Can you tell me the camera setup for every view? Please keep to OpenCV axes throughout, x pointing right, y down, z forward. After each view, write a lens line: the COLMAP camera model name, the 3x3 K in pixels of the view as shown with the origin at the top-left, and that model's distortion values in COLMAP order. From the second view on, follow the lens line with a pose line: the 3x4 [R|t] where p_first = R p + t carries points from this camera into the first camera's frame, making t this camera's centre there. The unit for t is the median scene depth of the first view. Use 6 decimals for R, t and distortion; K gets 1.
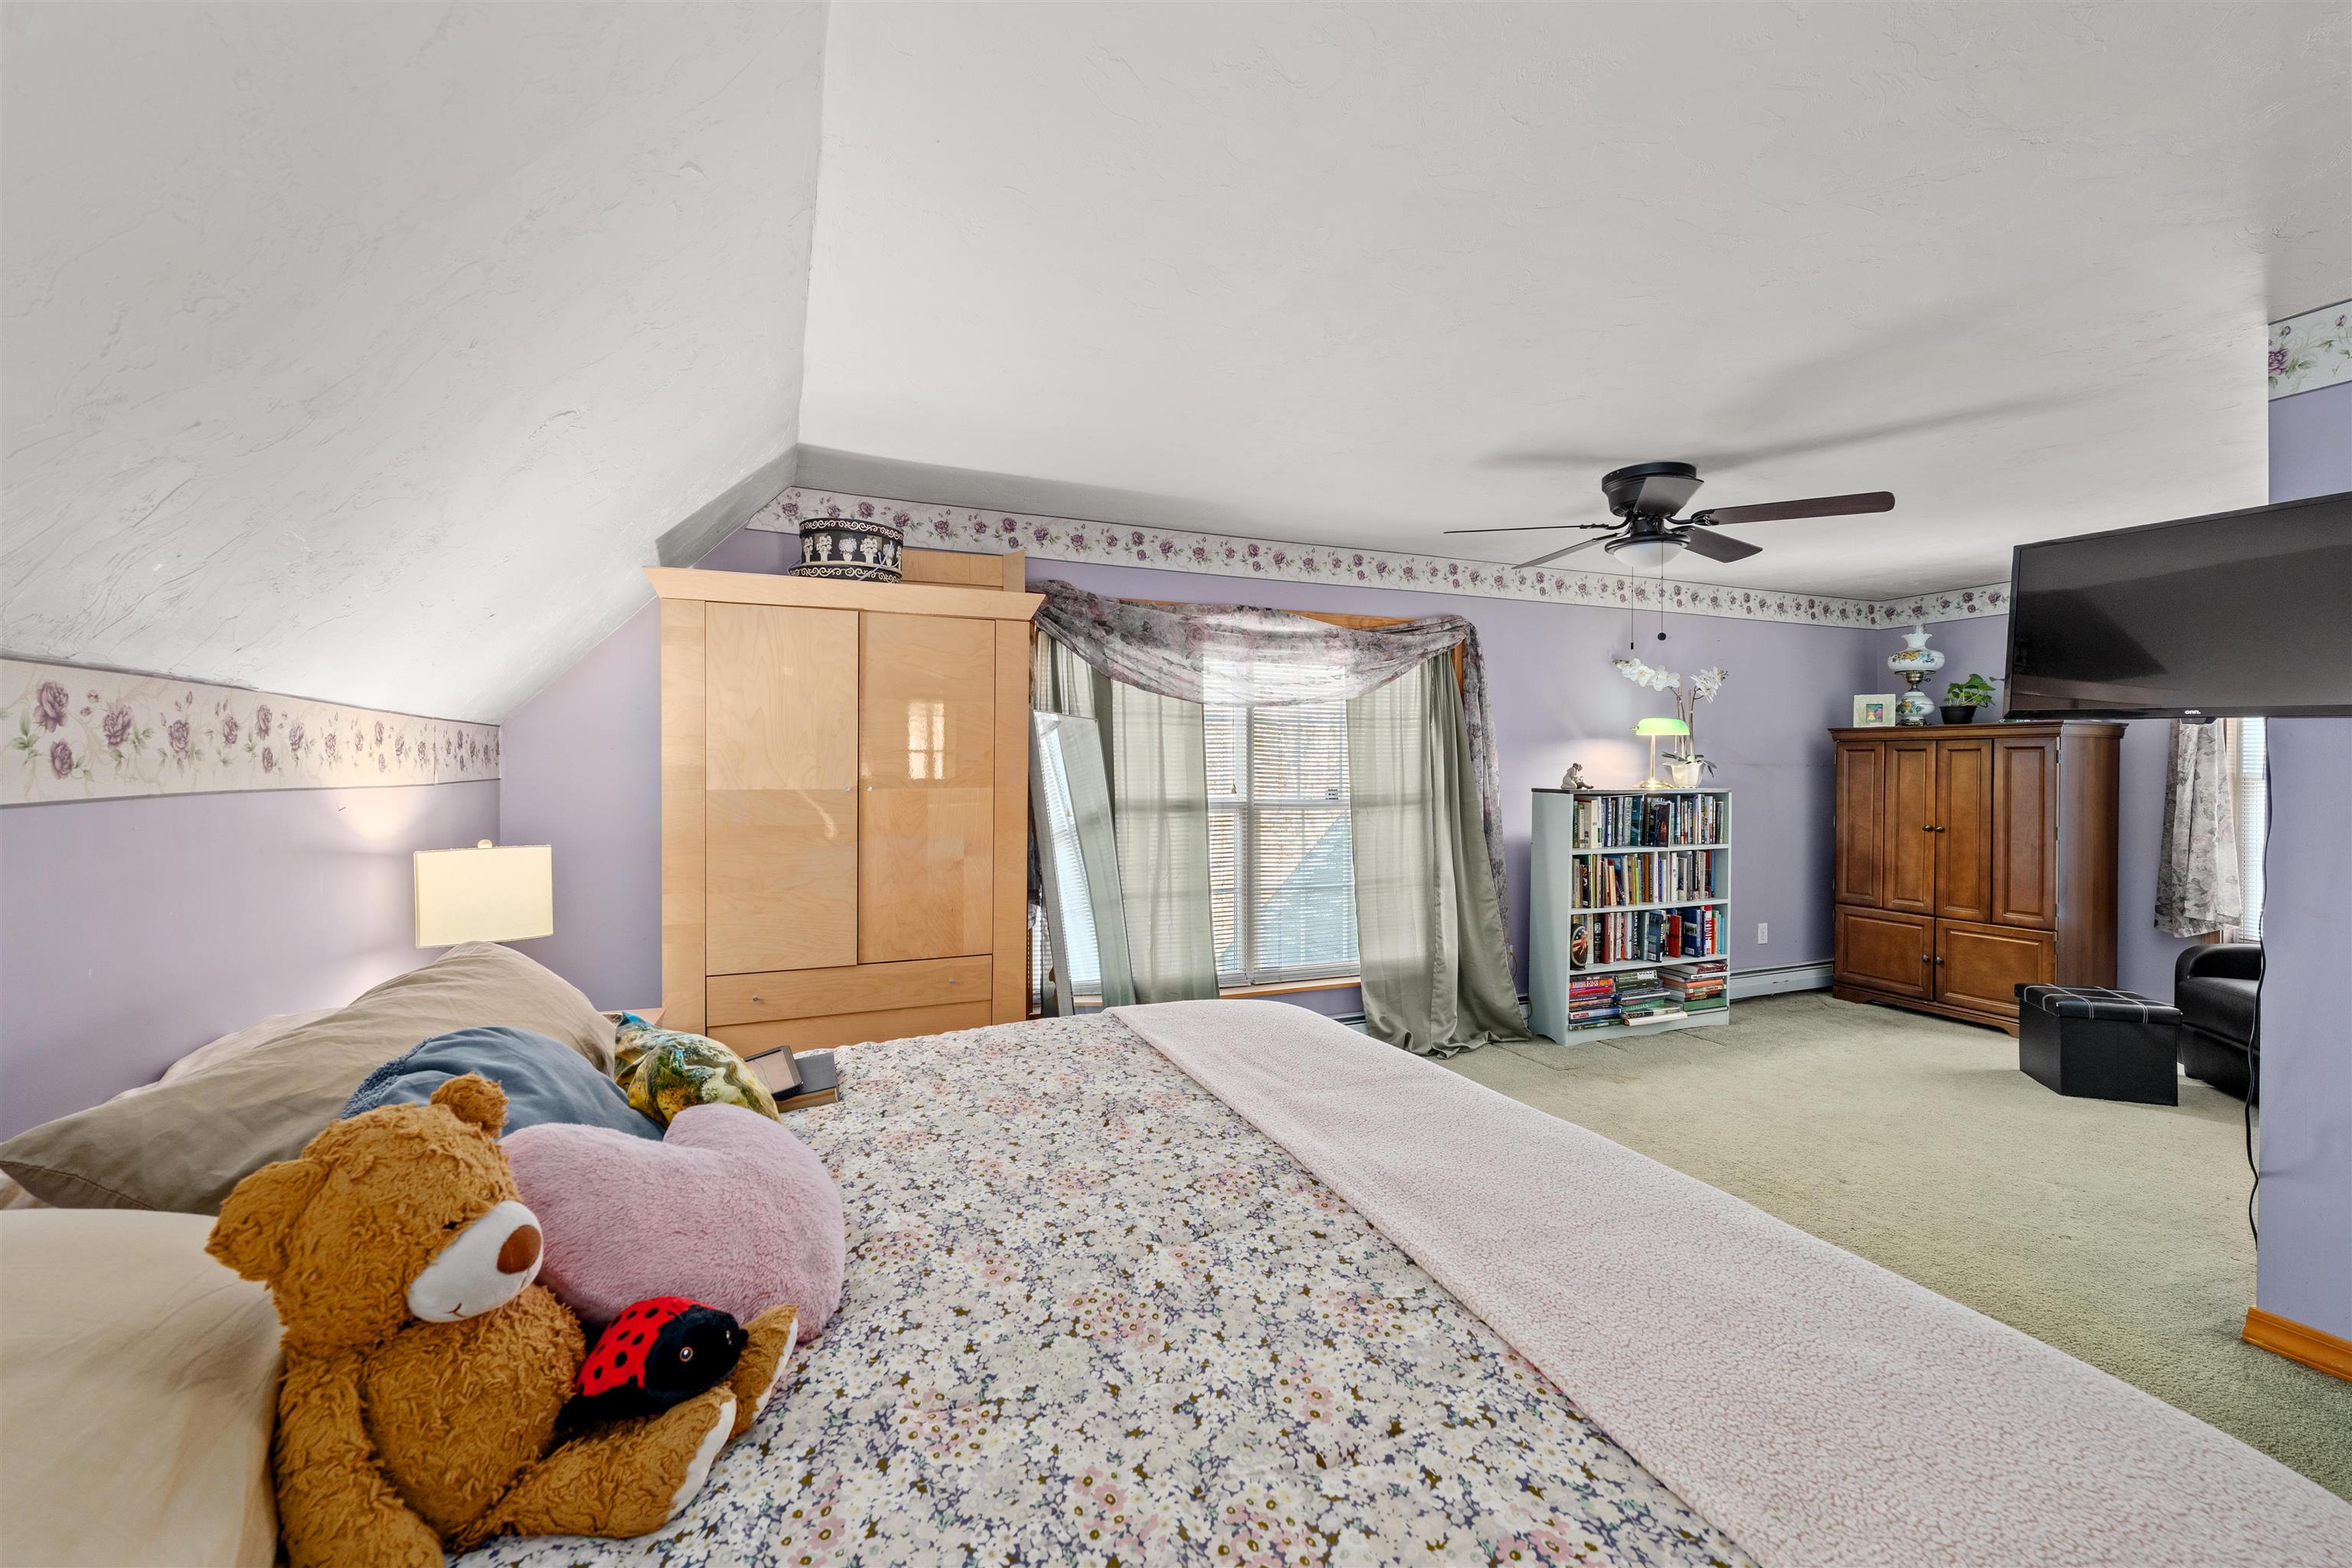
lens RADIAL K [[965.0, 0, 1173.0], [0, 965.0, 772.2], [0, 0, 1]] dist [0.000553, 0.000303]
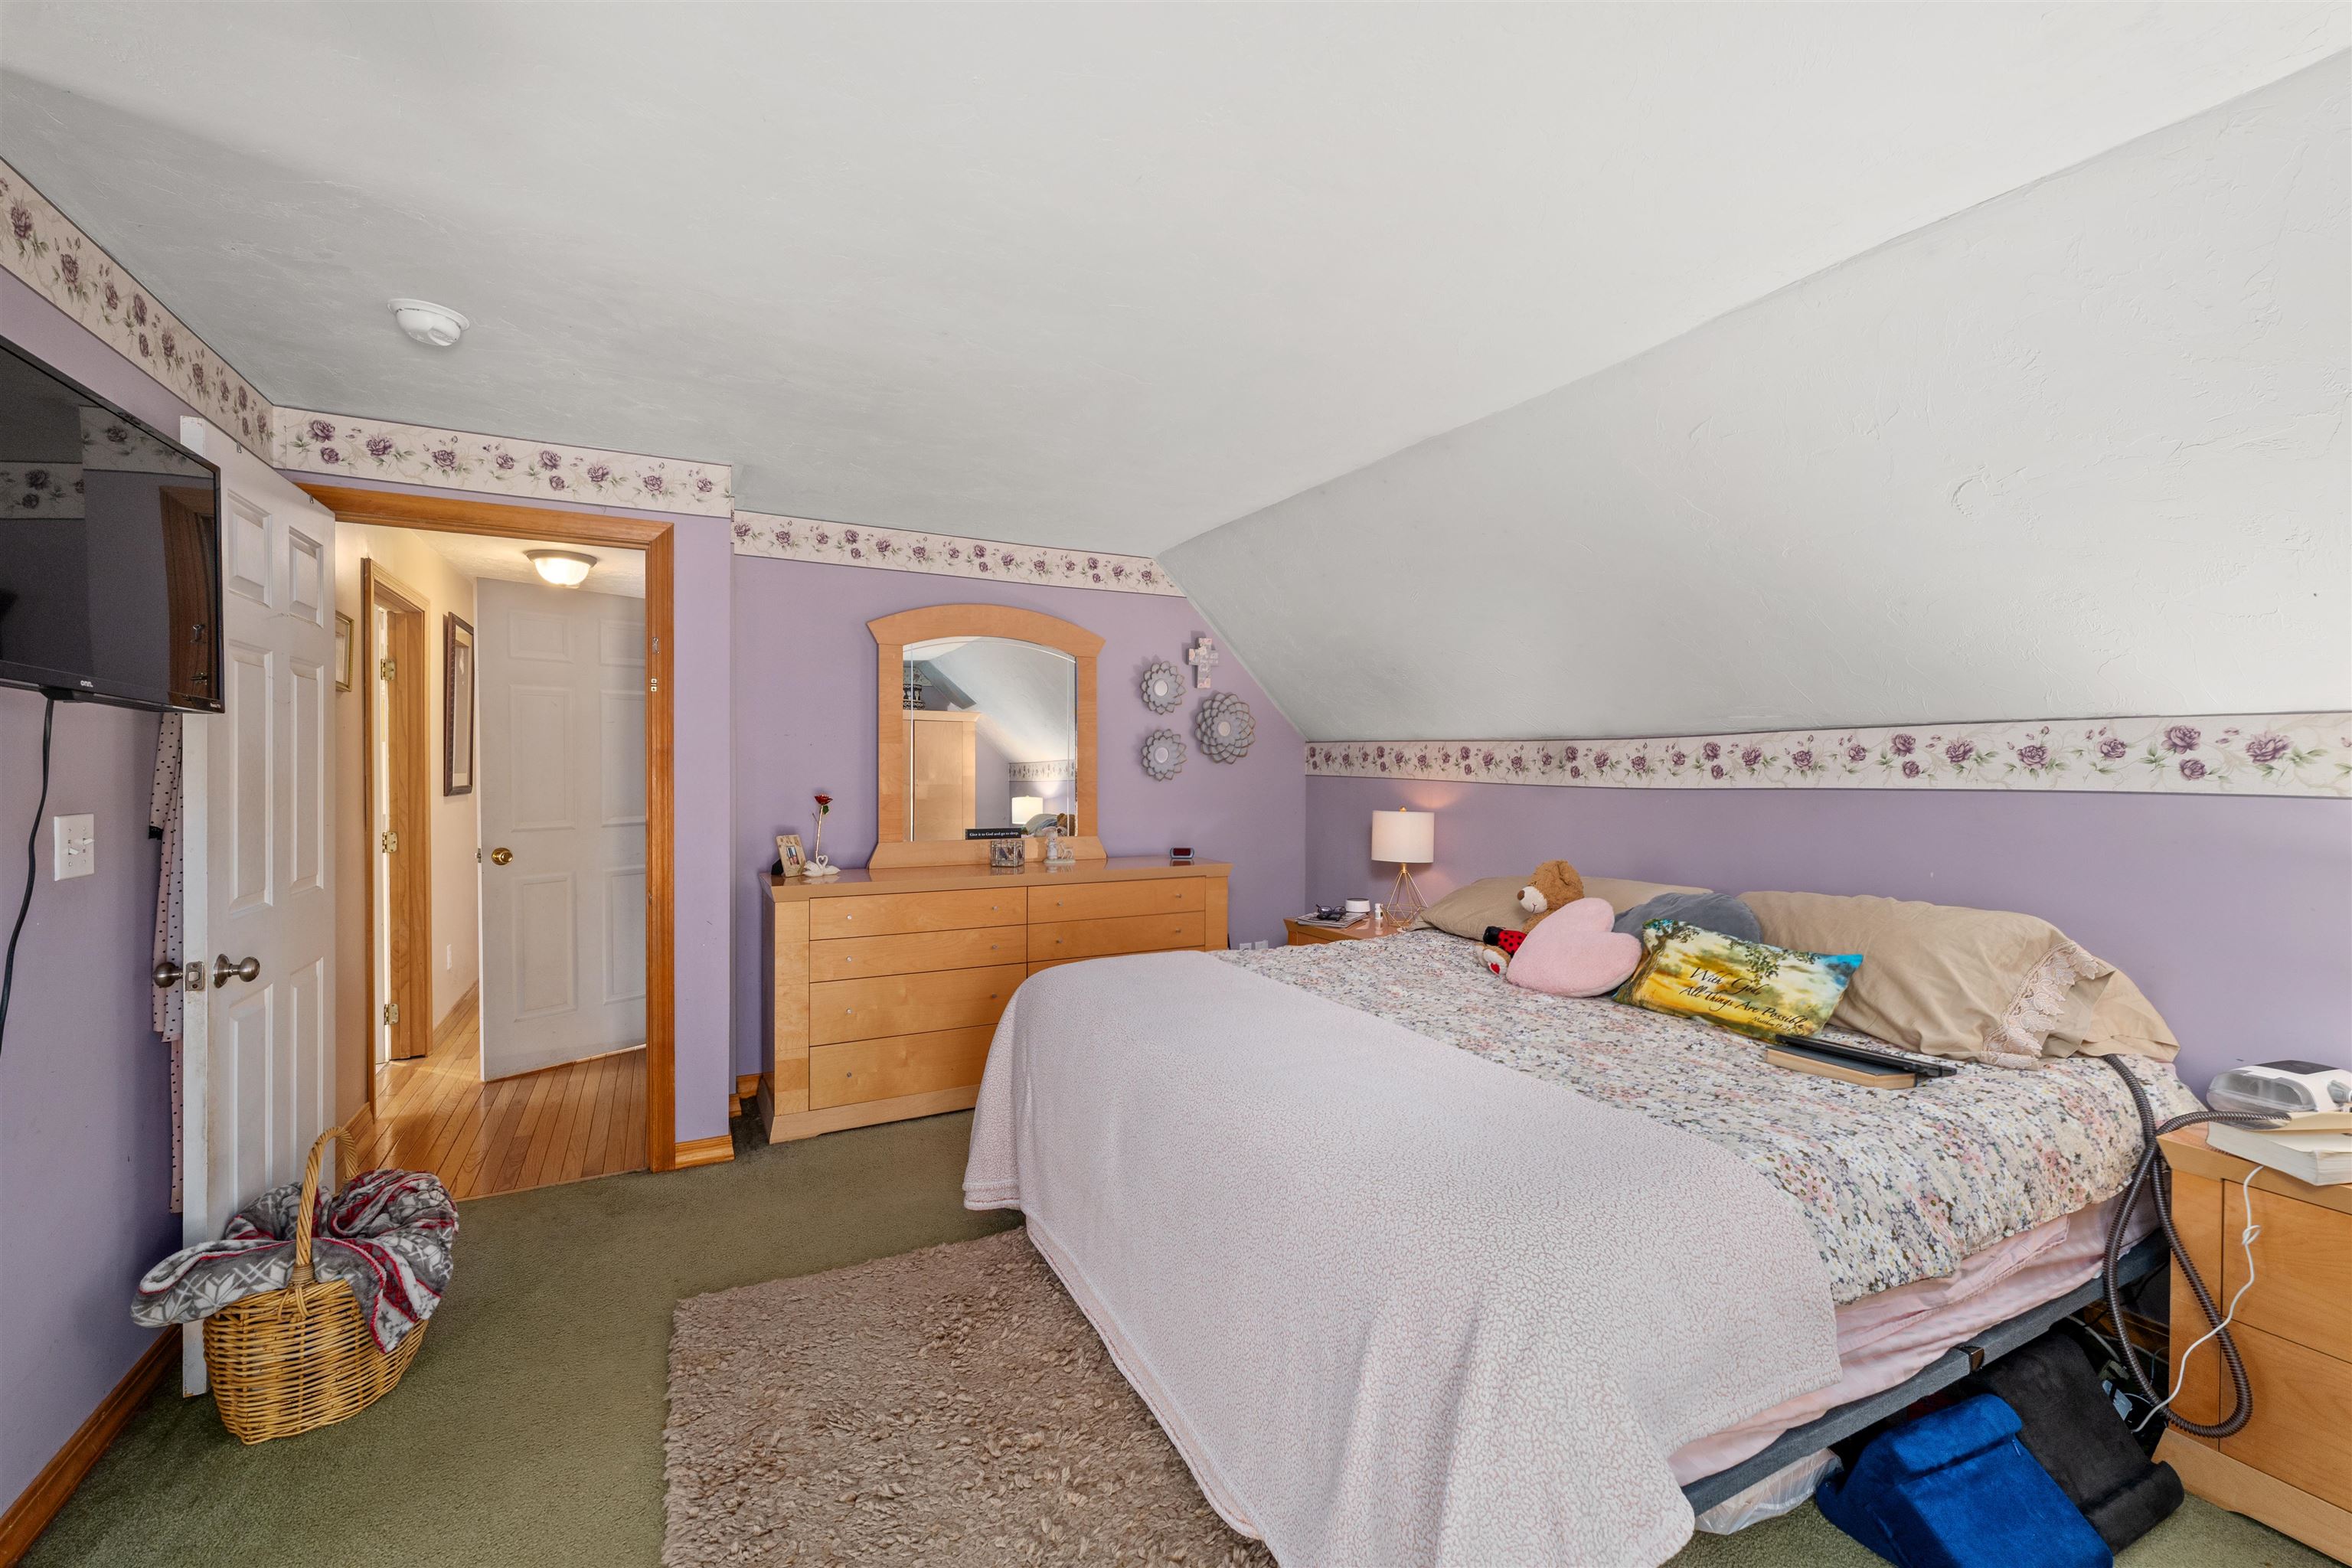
lens RADIAL K [[965.0, 0, 1175.4], [0, 965.0, 778.0], [0, 0, 1]] dist [0.000553, 0.000303]
pose [[-0.995573, -0.003175, -0.093941, 0.166289], [-0.004945, 0.999815, 0.018606, -0.006392], [0.093865, 0.018988, -0.995404, 0.733628]]
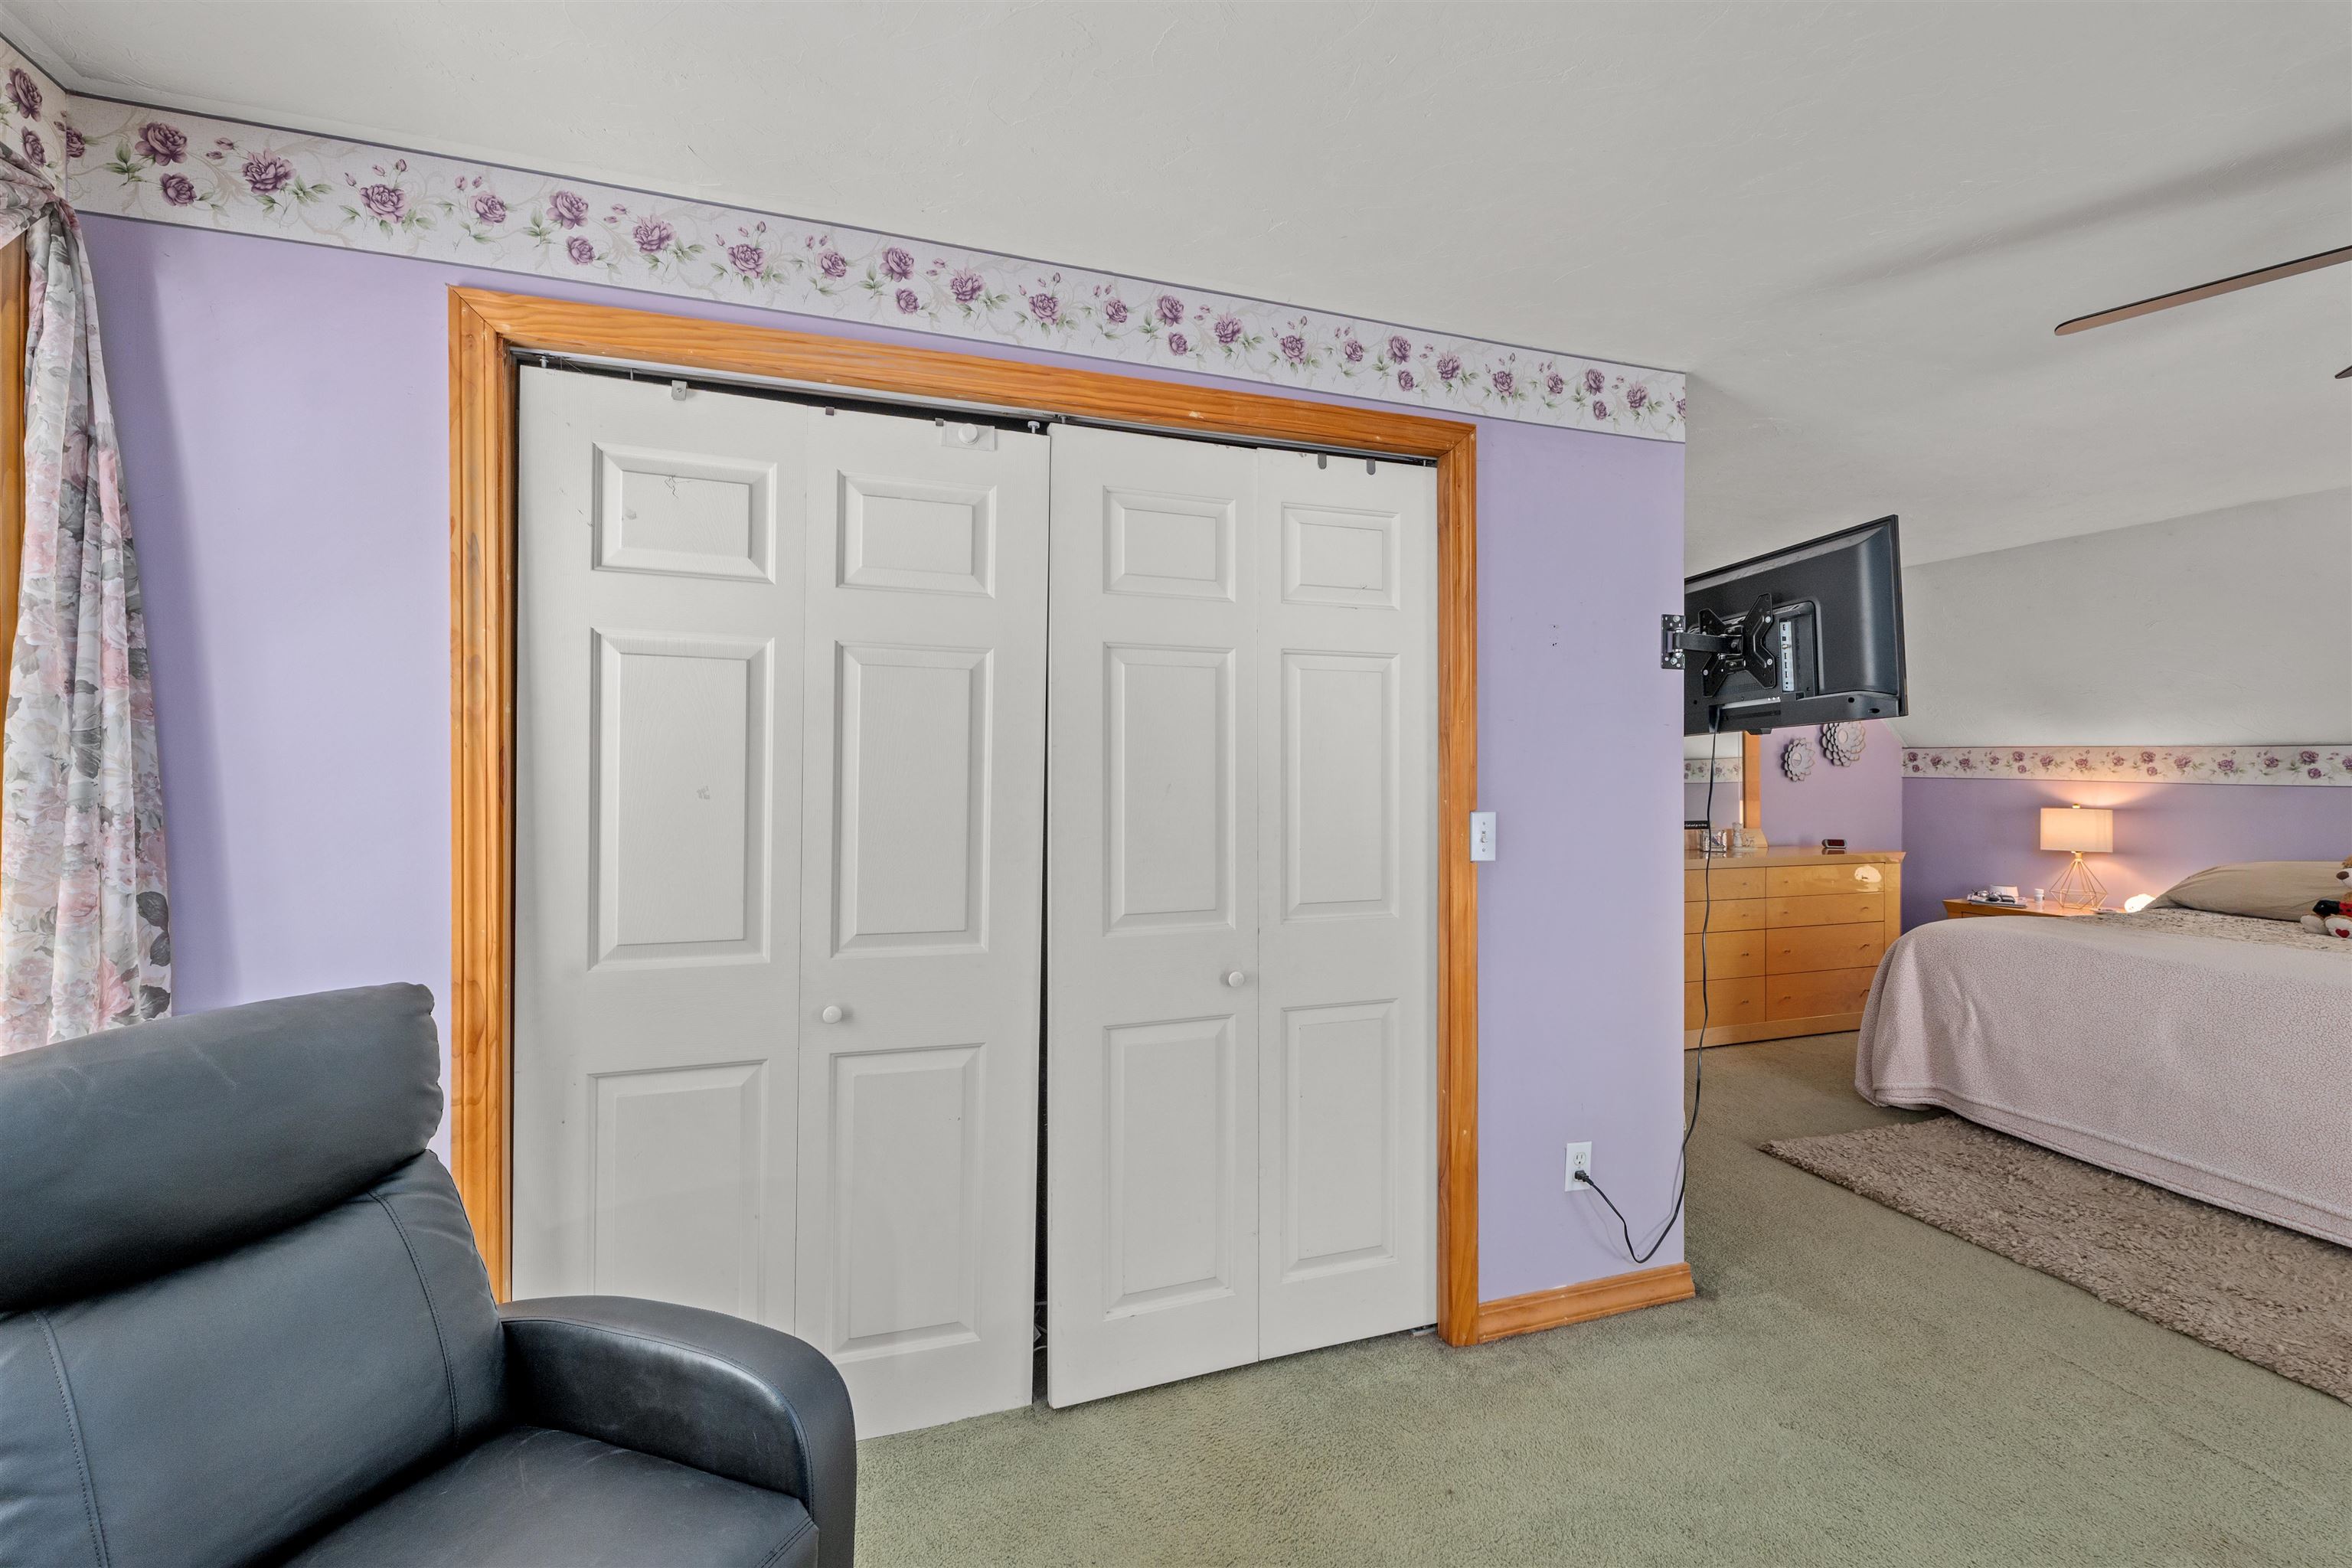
lens RADIAL K [[965.0, 0, 1167.2], [0, 965.0, 769.0], [0, 0, 1]] dist [0.000553, 0.000303]
pose [[-0.996858, -0.000076, 0.079215, 0.722398], [0.000304, 0.999989, 0.004783, -0.006687], [-0.079214, 0.004792, -0.996846, 0.953677]]
